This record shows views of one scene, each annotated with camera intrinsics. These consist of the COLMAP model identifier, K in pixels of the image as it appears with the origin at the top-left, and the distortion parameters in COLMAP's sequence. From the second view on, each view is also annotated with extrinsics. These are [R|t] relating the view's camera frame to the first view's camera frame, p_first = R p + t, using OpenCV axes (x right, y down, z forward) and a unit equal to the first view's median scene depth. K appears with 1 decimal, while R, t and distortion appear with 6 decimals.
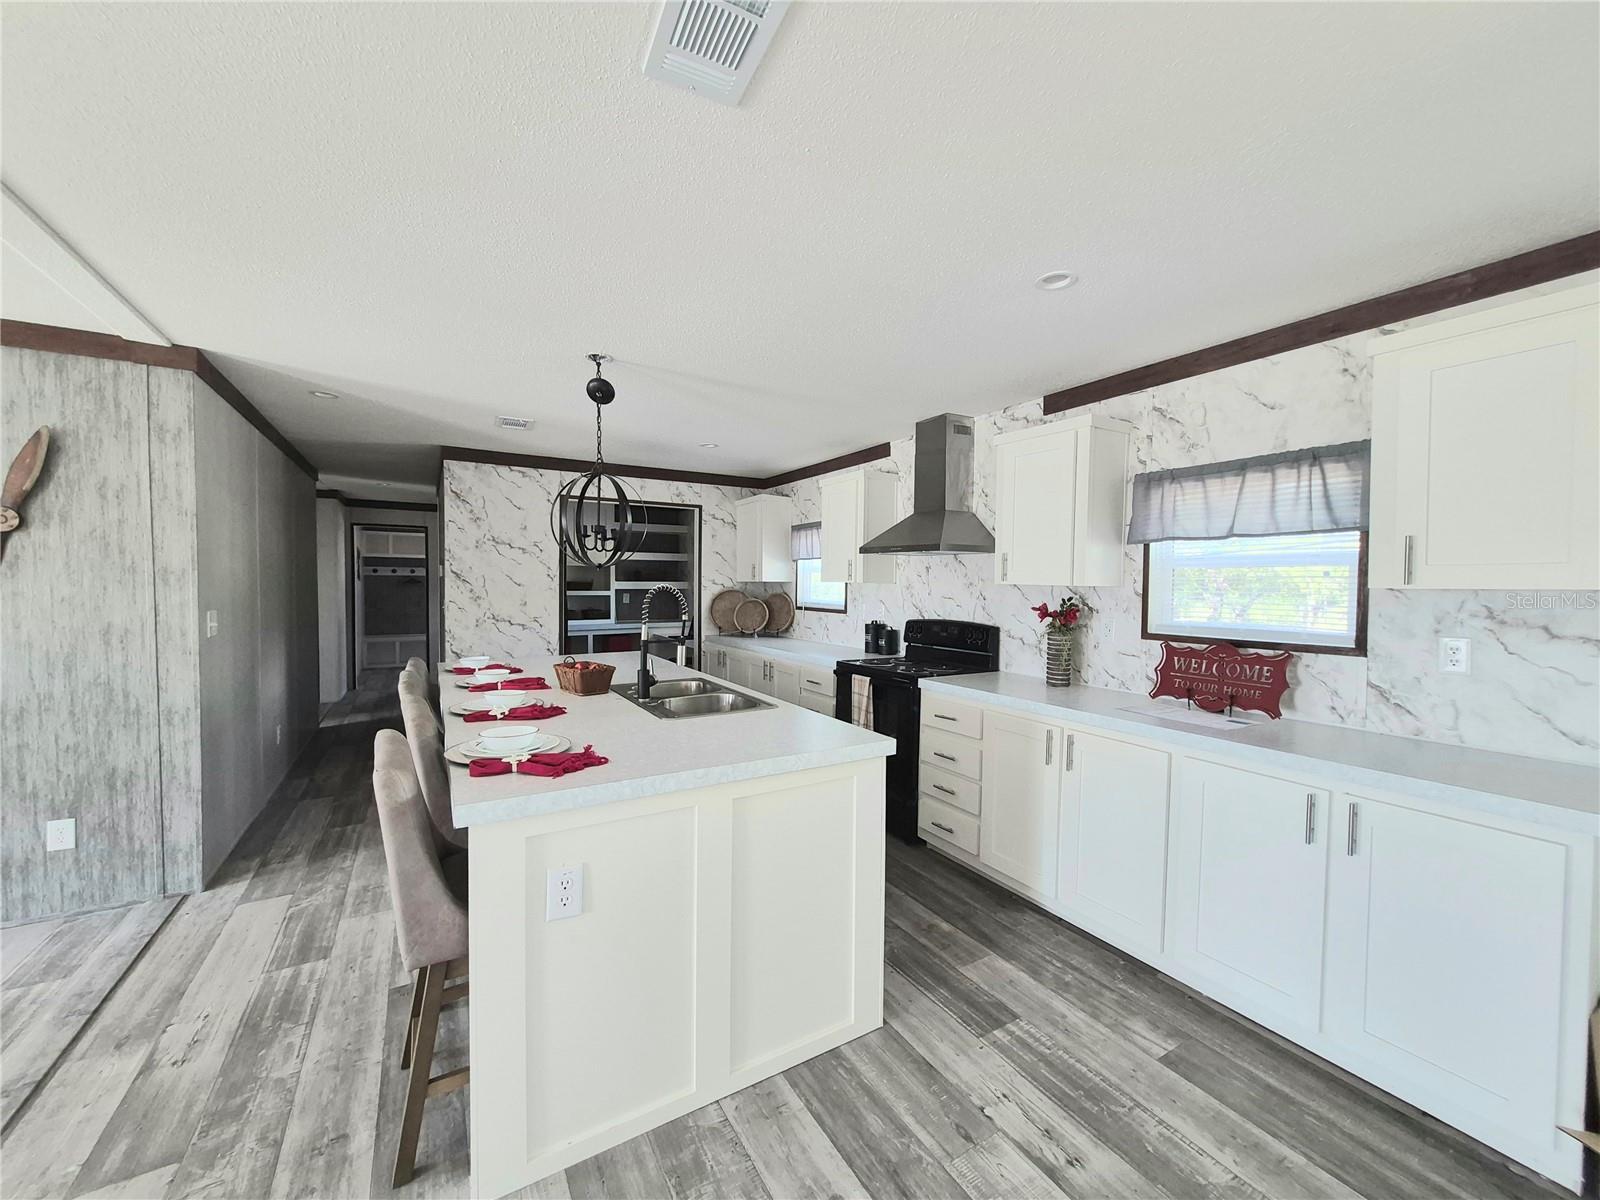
lens RADIAL K [[626.4, 0, 798.3], [0, 626.4, 599.6], [0, 0, 1]] dist [0.002155, -0.000515]
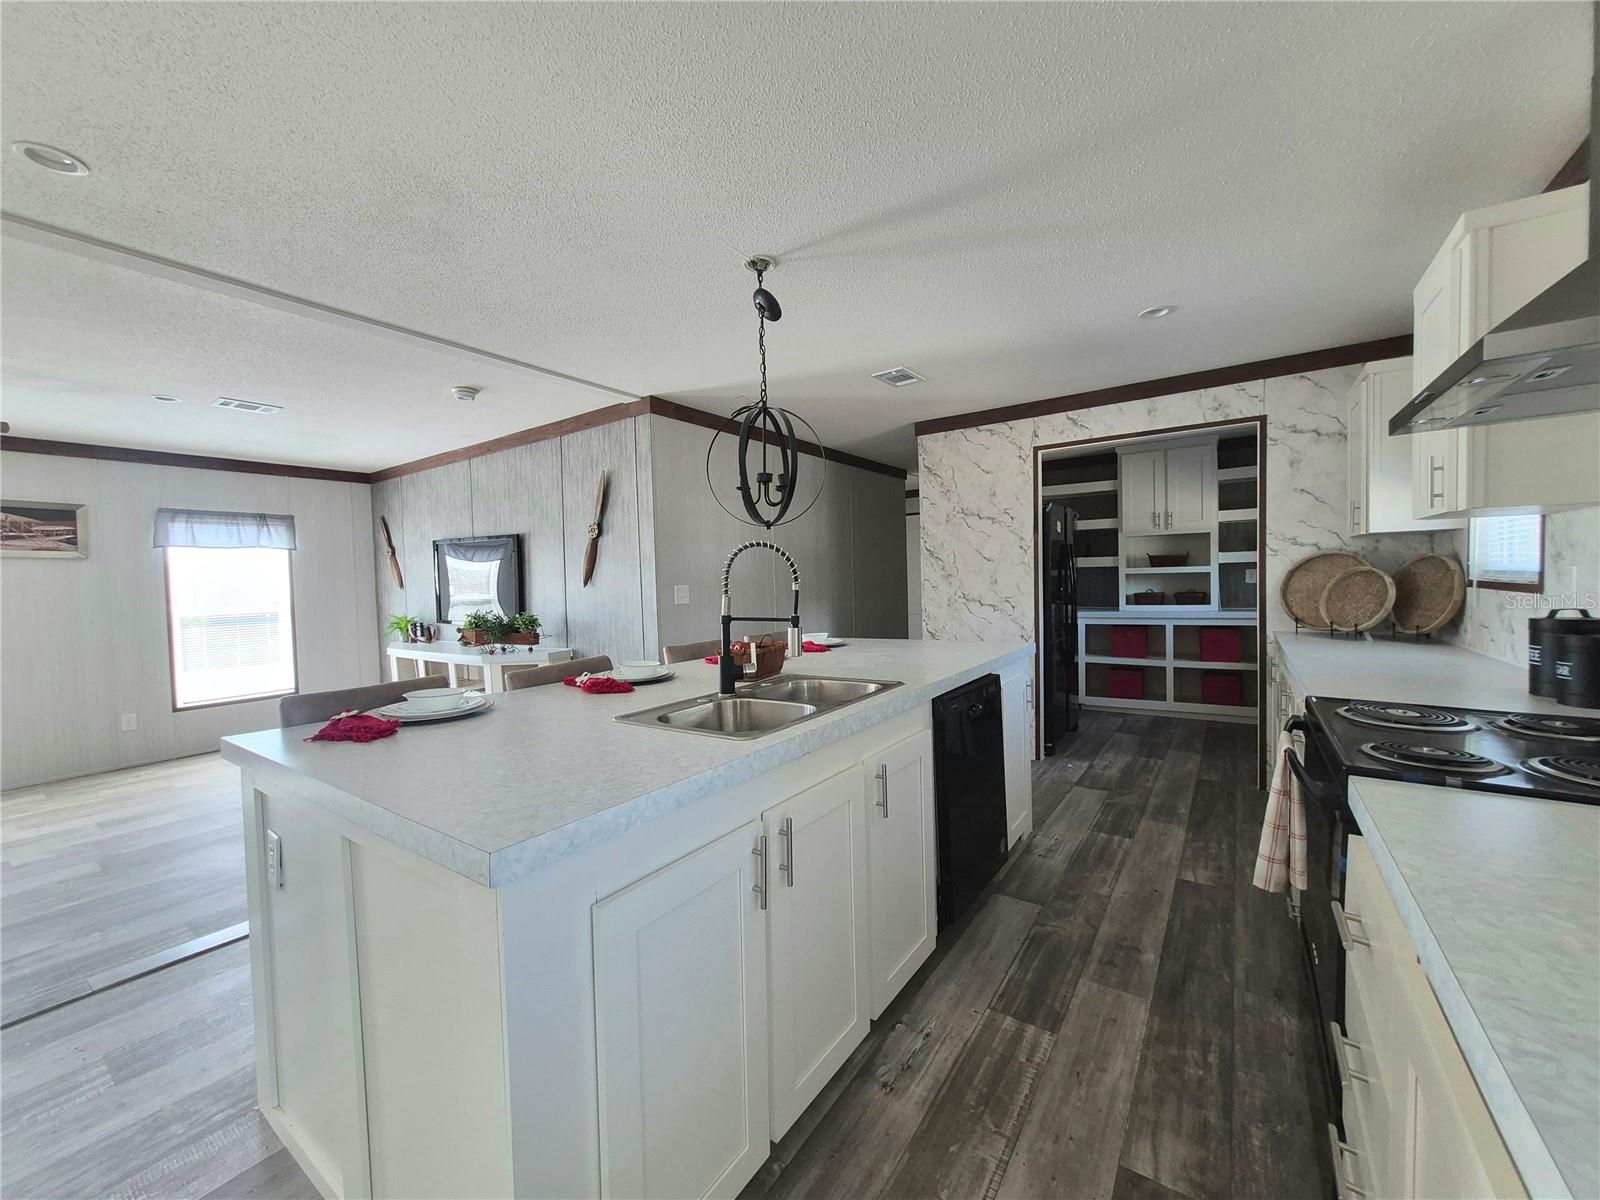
lens RADIAL K [[626.4, 0, 798.3], [0, 626.4, 599.6], [0, 0, 1]] dist [0.002155, -0.000515]
pose [[0.413078, 0.011339, -0.910625, 0.459052], [0.004819, 0.999881, 0.014636, 0.033772], [0.910683, -0.010434, 0.412974, 0.743545]]
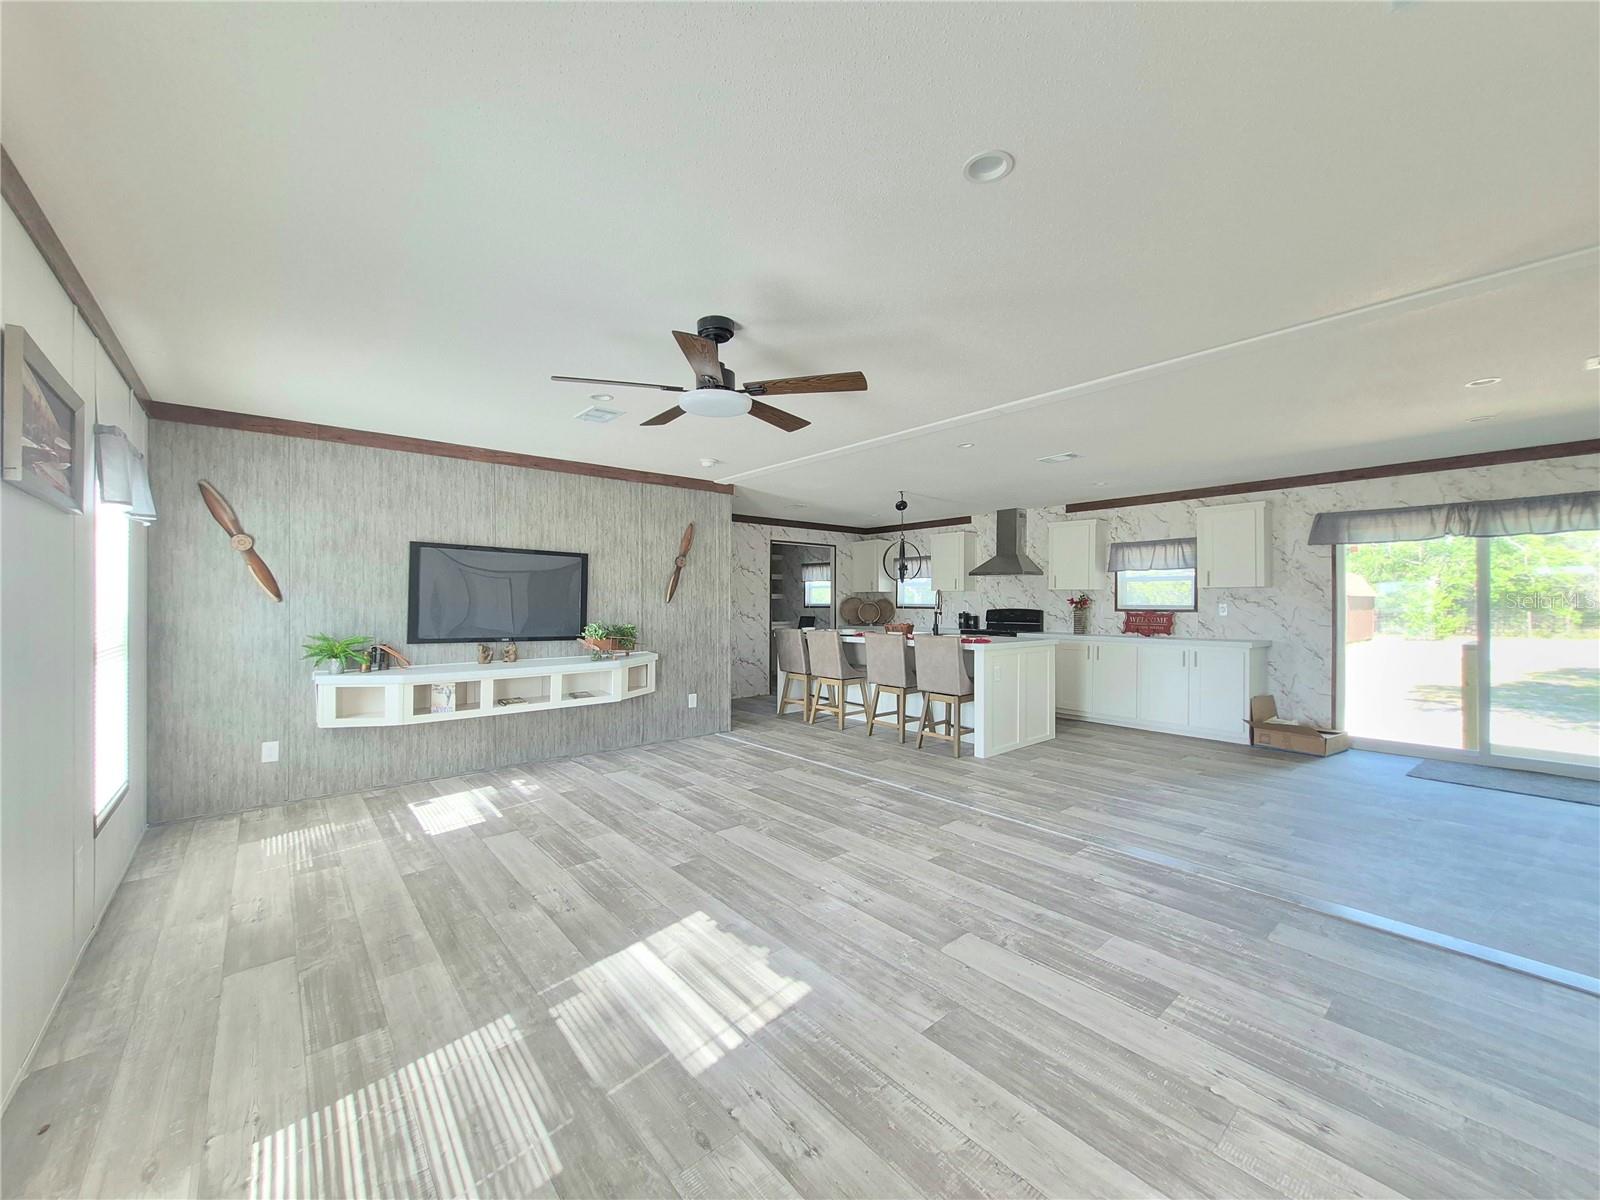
lens RADIAL K [[626.4, 0, 798.3], [0, 626.4, 599.6], [0, 0, 1]] dist [0.002155, -0.000515]
pose [[0.985855, -0.007120, 0.167452, -1.139478], [0.012061, 0.999521, -0.028507, 0.077787], [-0.167169, 0.030123, 0.985468, -1.262181]]
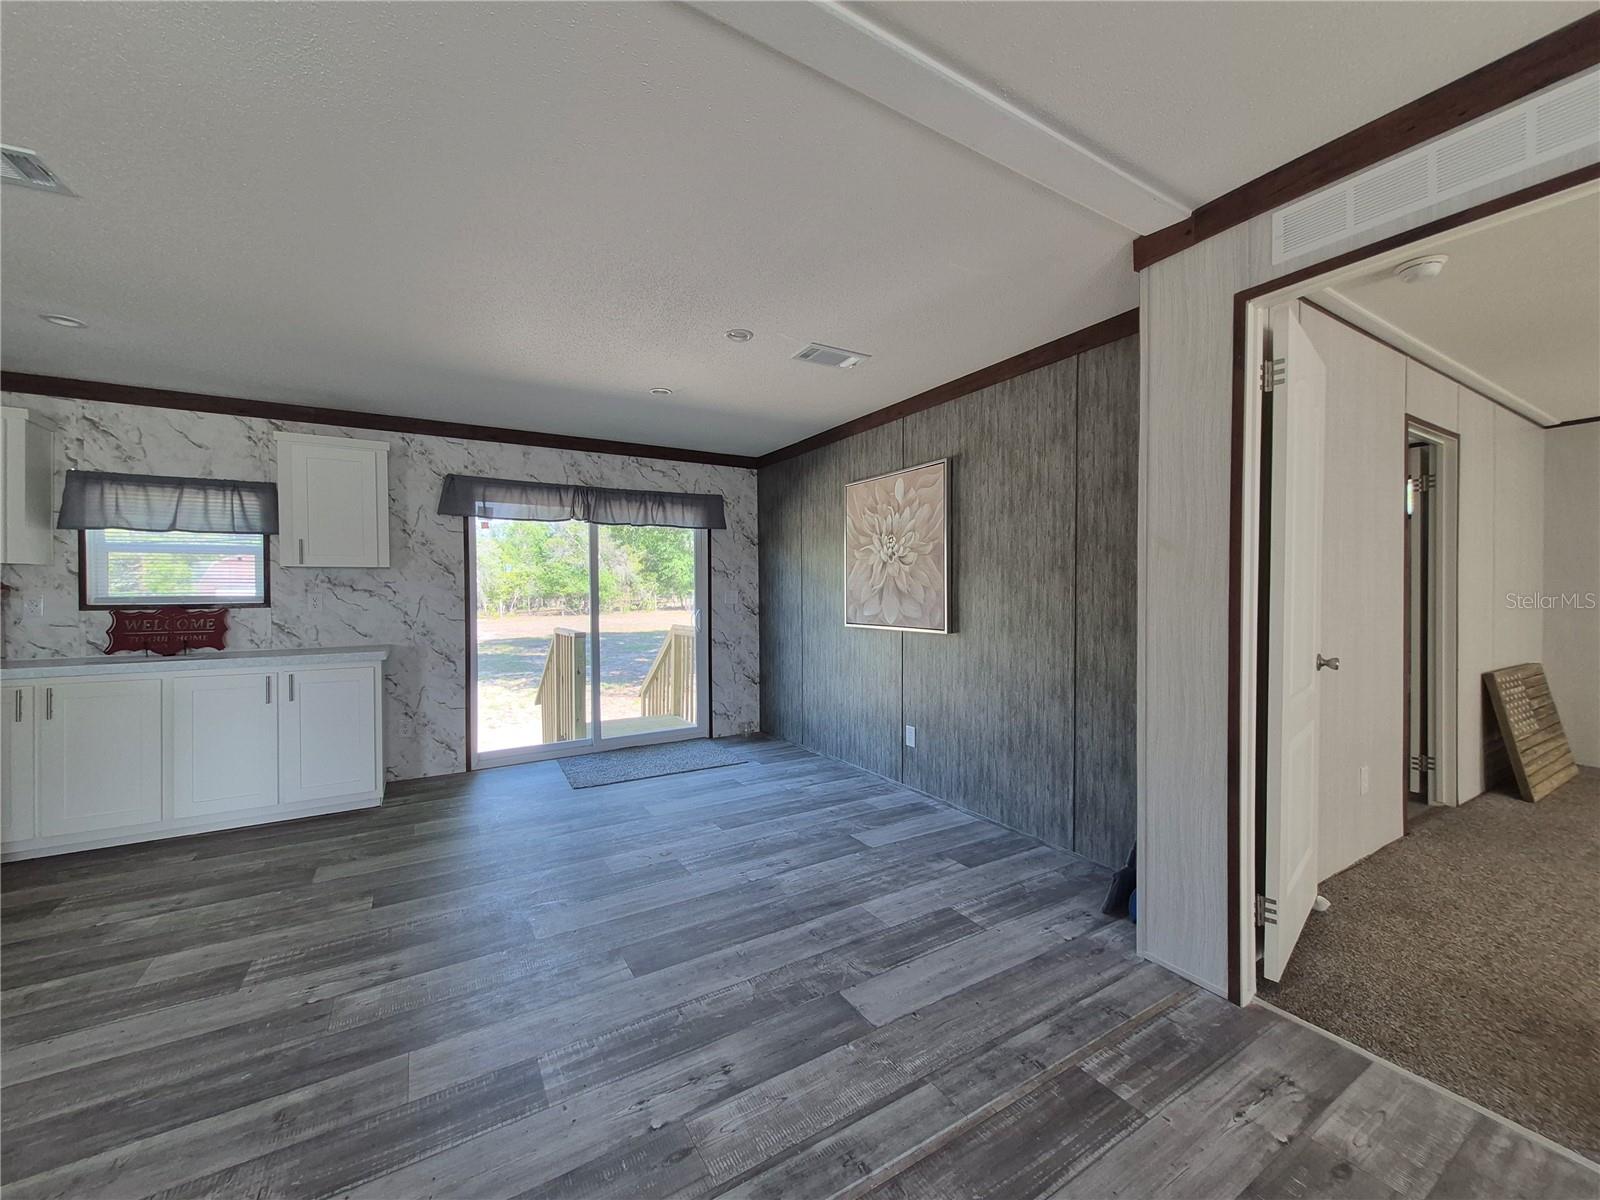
lens RADIAL K [[626.4, 0, 798.3], [0, 626.4, 599.6], [0, 0, 1]] dist [0.002155, -0.000515]
pose [[-0.008544, -0.023736, 0.999682, -0.698836], [0.032680, 0.999178, 0.024003, 0.062834], [-0.999429, 0.032875, -0.007761, -0.371467]]
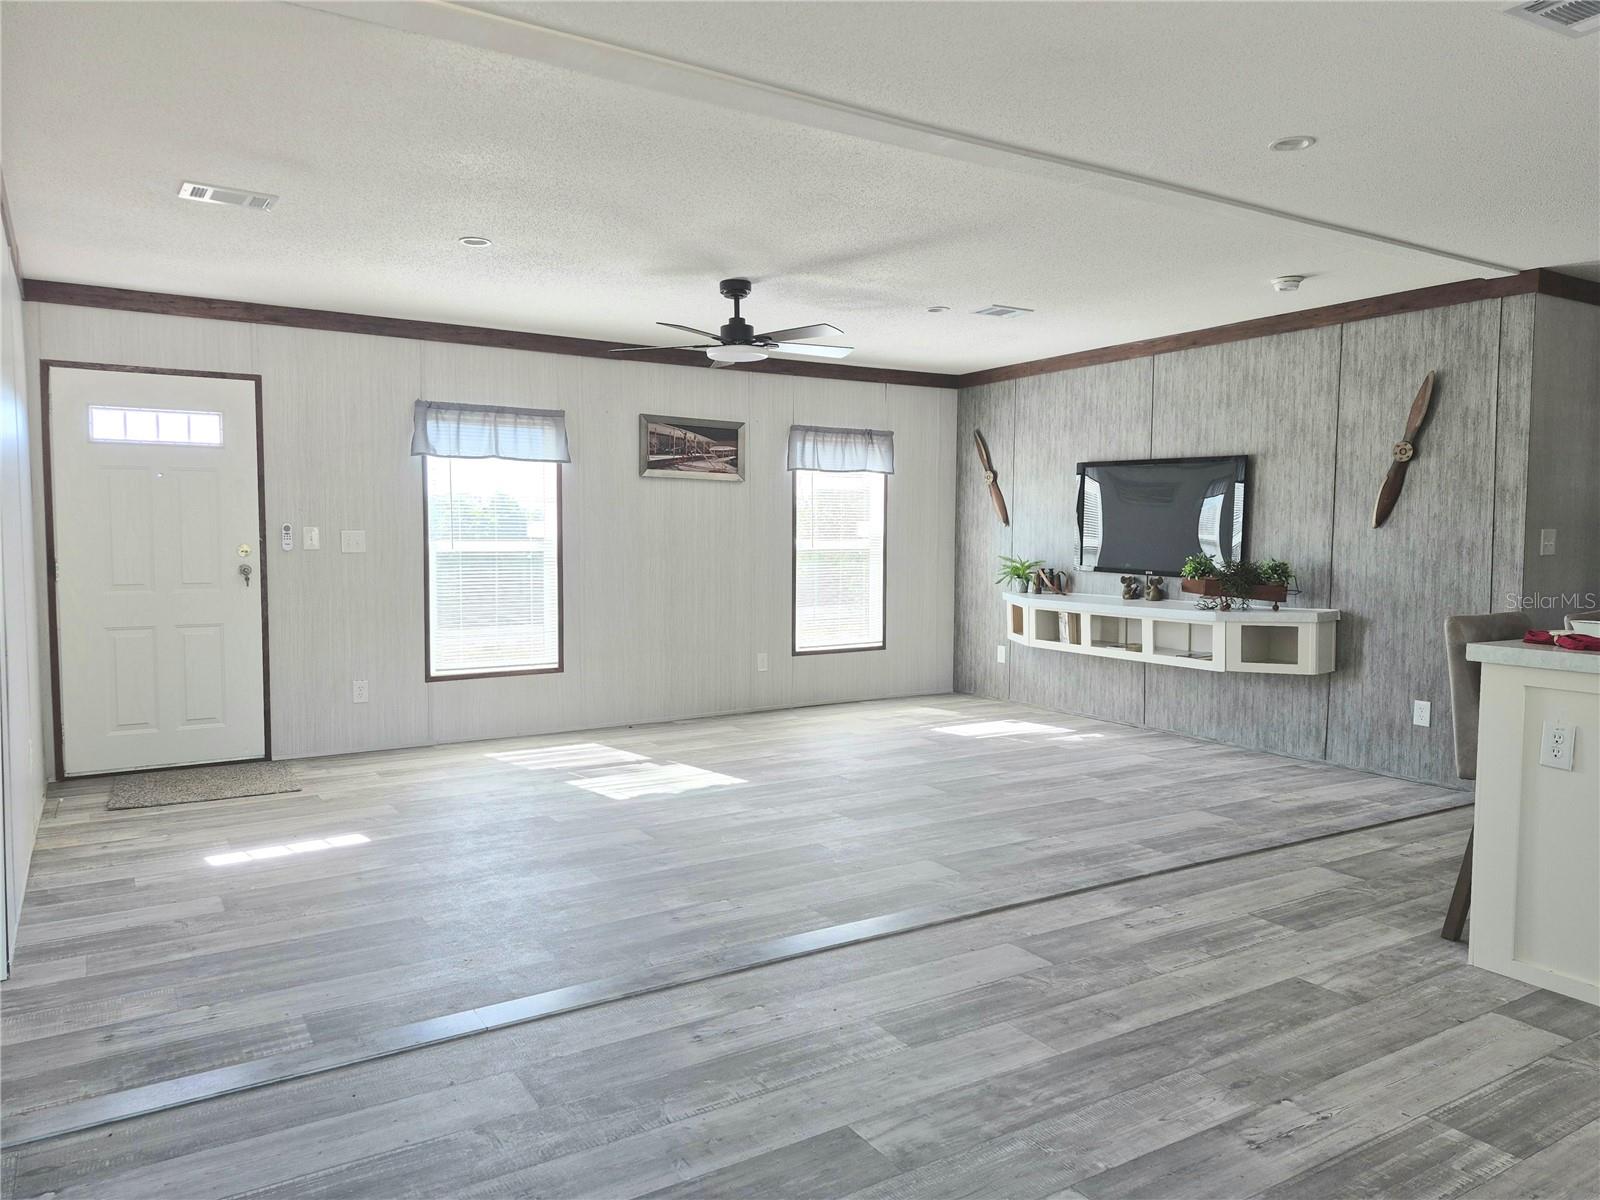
lens RADIAL K [[1103.4, 0, 793.7], [0, 1103.4, 600.4], [0, 0, 1]] dist [0.077653, -0.101863]
pose [[0.016487, 0.056903, -0.998244, 0.894398], [-0.031233, 0.997921, 0.056369, 0.074976], [0.999376, 0.030249, 0.018230, -0.234176]]
